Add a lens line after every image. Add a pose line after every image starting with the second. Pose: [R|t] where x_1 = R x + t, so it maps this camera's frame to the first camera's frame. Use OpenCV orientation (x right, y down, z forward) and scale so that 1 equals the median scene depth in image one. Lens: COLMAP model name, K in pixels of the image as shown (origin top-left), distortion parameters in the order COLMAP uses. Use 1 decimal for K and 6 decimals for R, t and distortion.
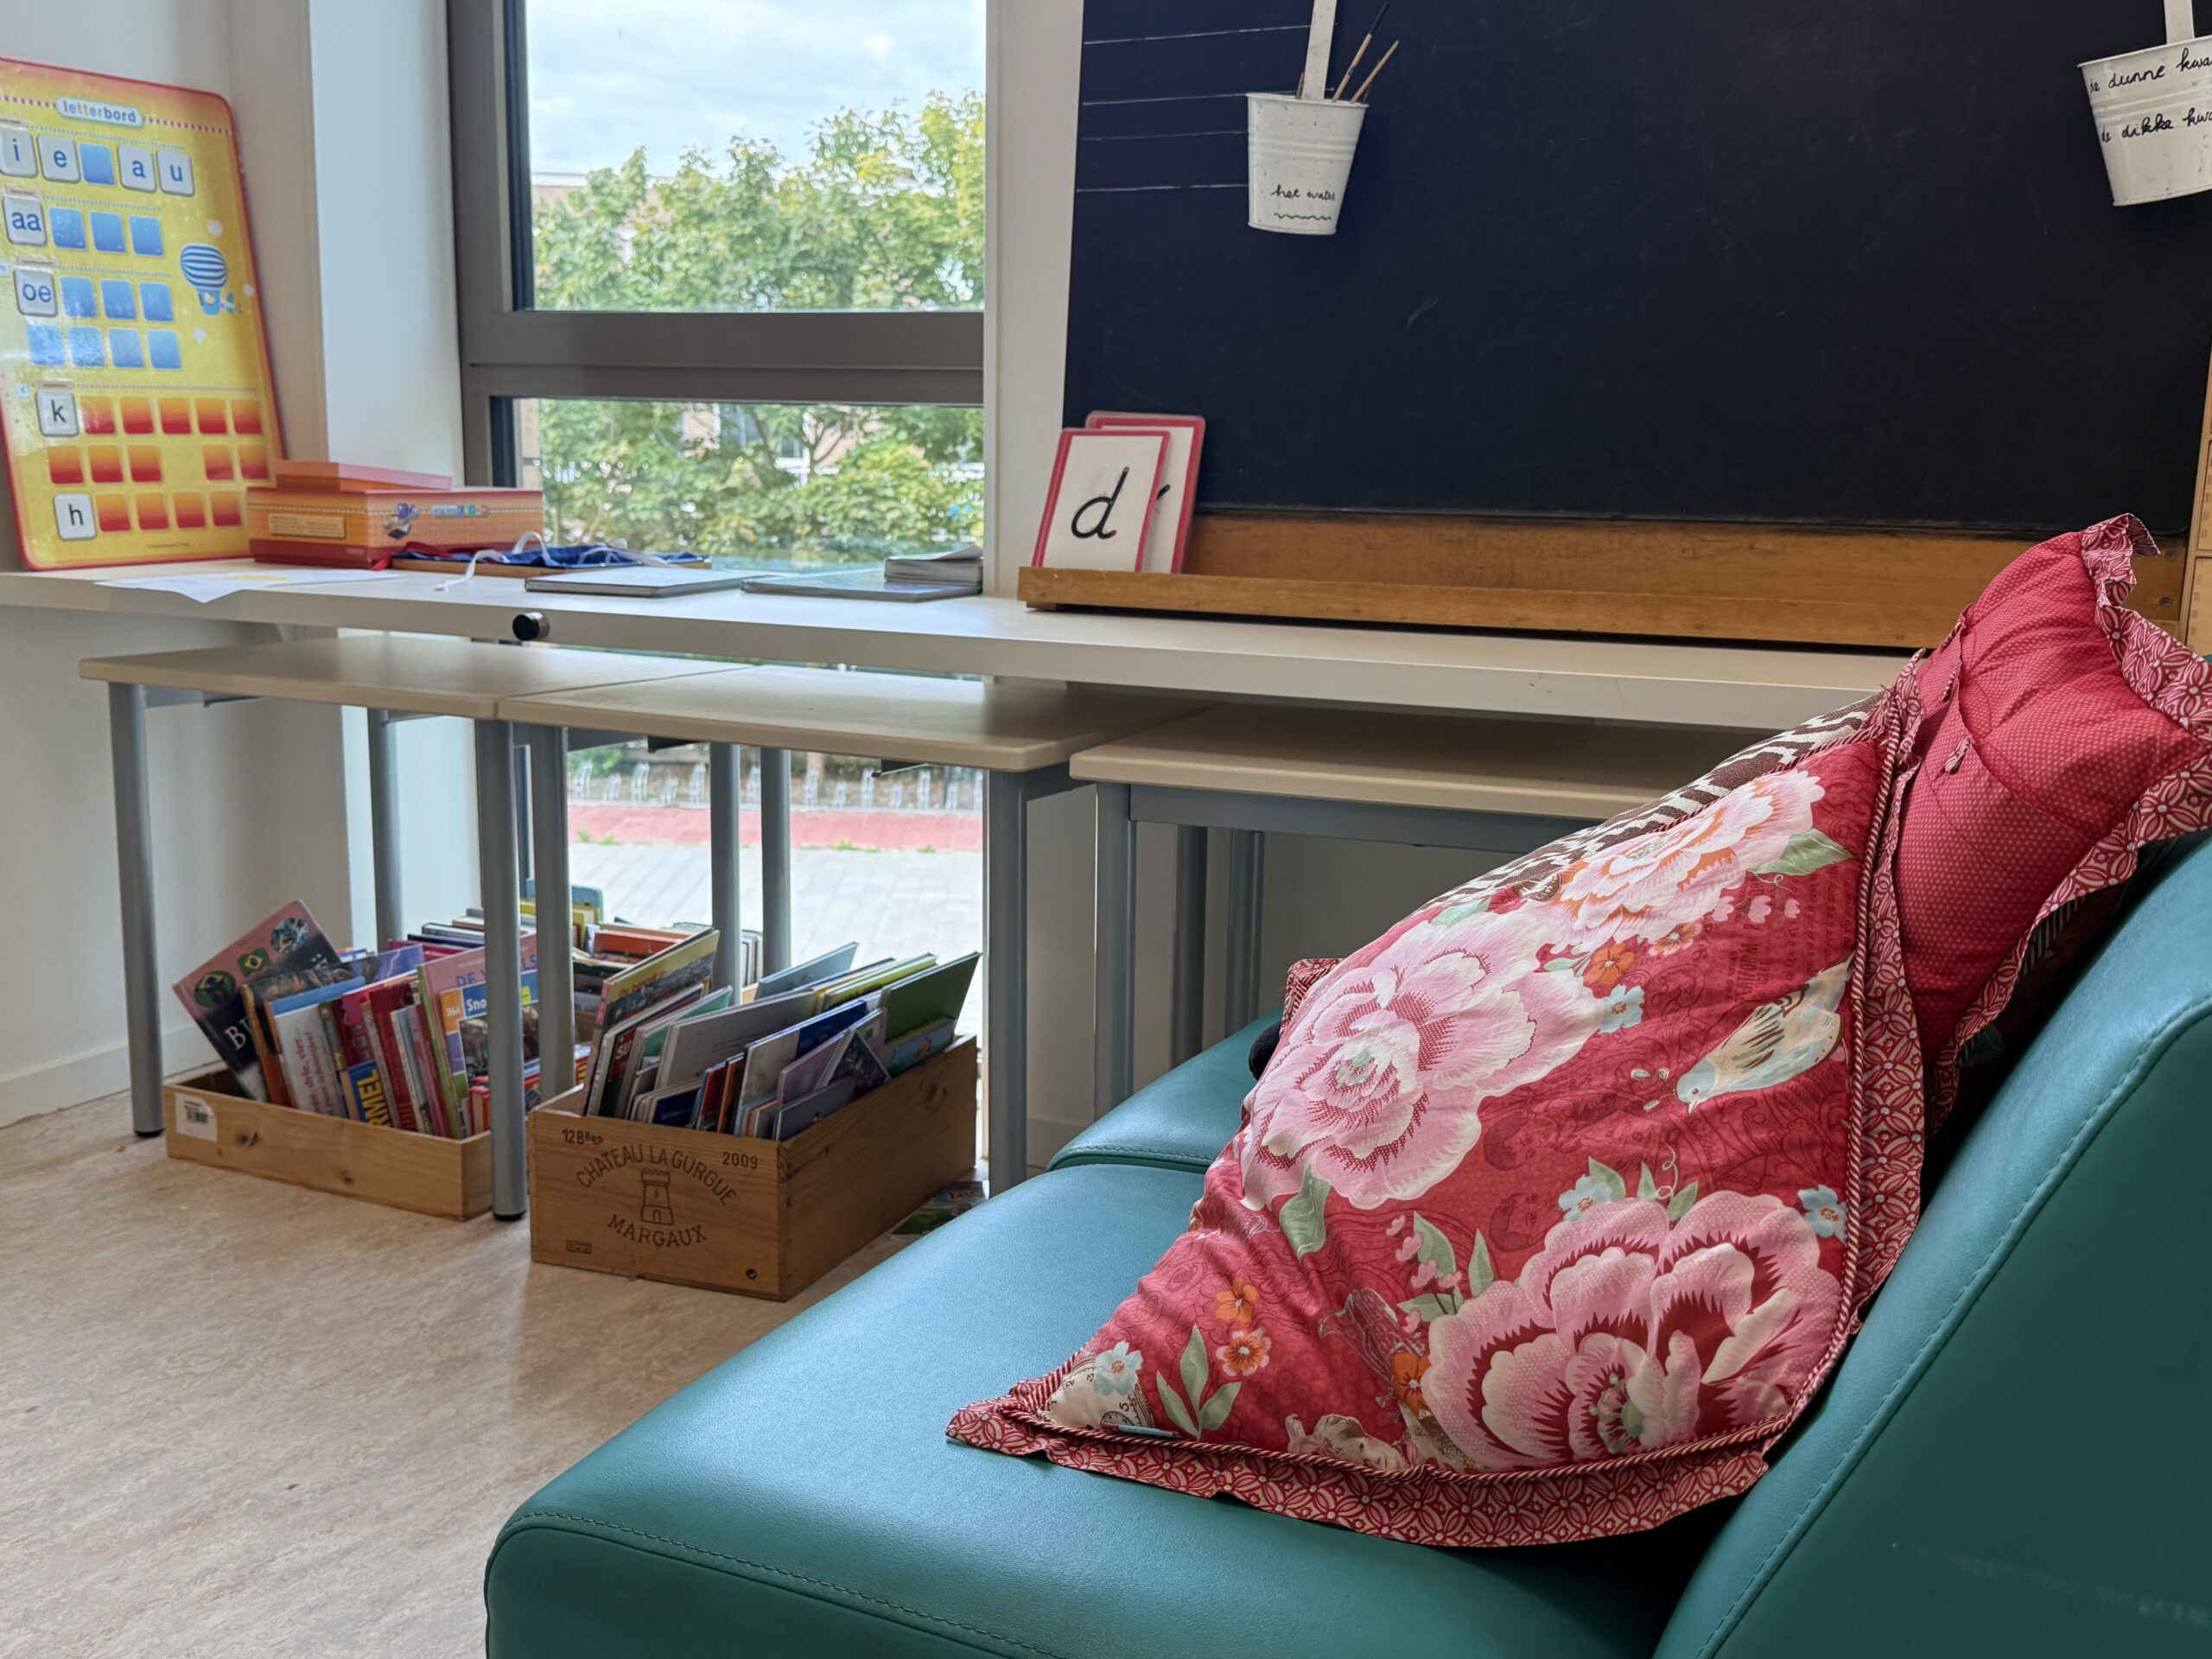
lens RADIAL K [[2184.2, 0, 1109.1], [0, 2184.2, 864.3], [0, 0, 1]] dist [0.184344, -0.423985]
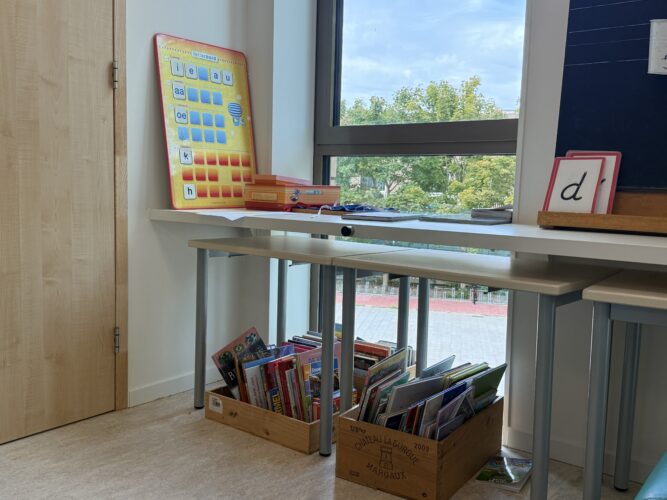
lens RADIAL K [[658.6, 0, 334.4], [0, 658.6, 260.5], [0, 0, 1]] dist [0.184344, -0.423985]
pose [[0.978344, 0.034410, -0.204105, -0.101710], [-0.050213, 0.996085, -0.072755, -0.012282], [0.200802, 0.081429, 0.976242, 0.202362]]
